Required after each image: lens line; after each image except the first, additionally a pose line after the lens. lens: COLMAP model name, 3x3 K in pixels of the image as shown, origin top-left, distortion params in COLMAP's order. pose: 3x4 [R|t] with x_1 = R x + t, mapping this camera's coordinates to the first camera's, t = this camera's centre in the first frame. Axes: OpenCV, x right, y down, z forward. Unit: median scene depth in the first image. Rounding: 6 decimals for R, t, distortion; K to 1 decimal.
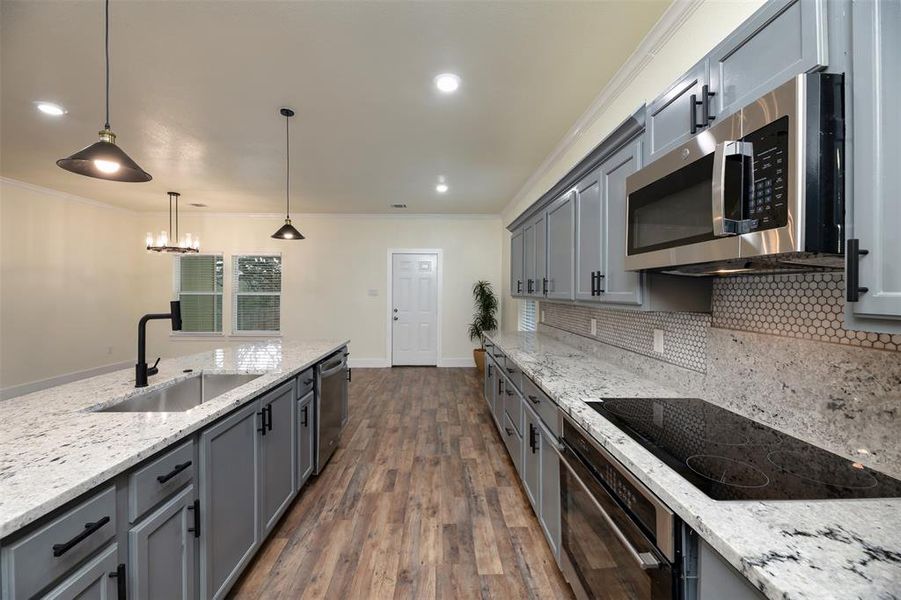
lens RADIAL K [[355.8, 0, 453.3], [0, 355.8, 294.5], [0, 0, 1]] dist [-0.039887, -0.000008]
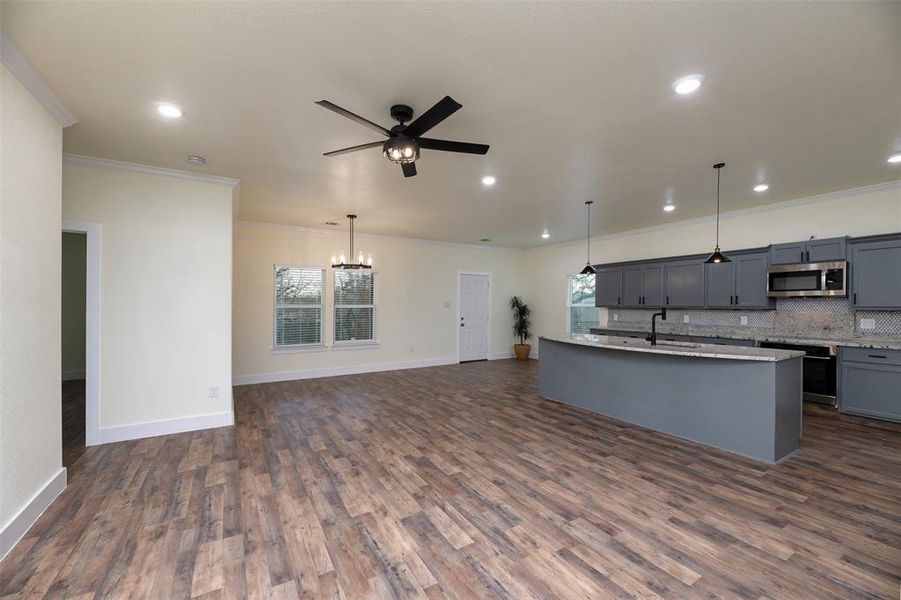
lens RADIAL K [[361.3, 0, 442.8], [0, 361.3, 296.0], [0, 0, 1]] dist [-0.000034, -0.000057]
pose [[0.882085, 0.003519, 0.471077, -0.845472], [0.010236, 0.999593, -0.026633, -0.001788], [-0.470979, 0.028314, 0.881690, -0.122591]]
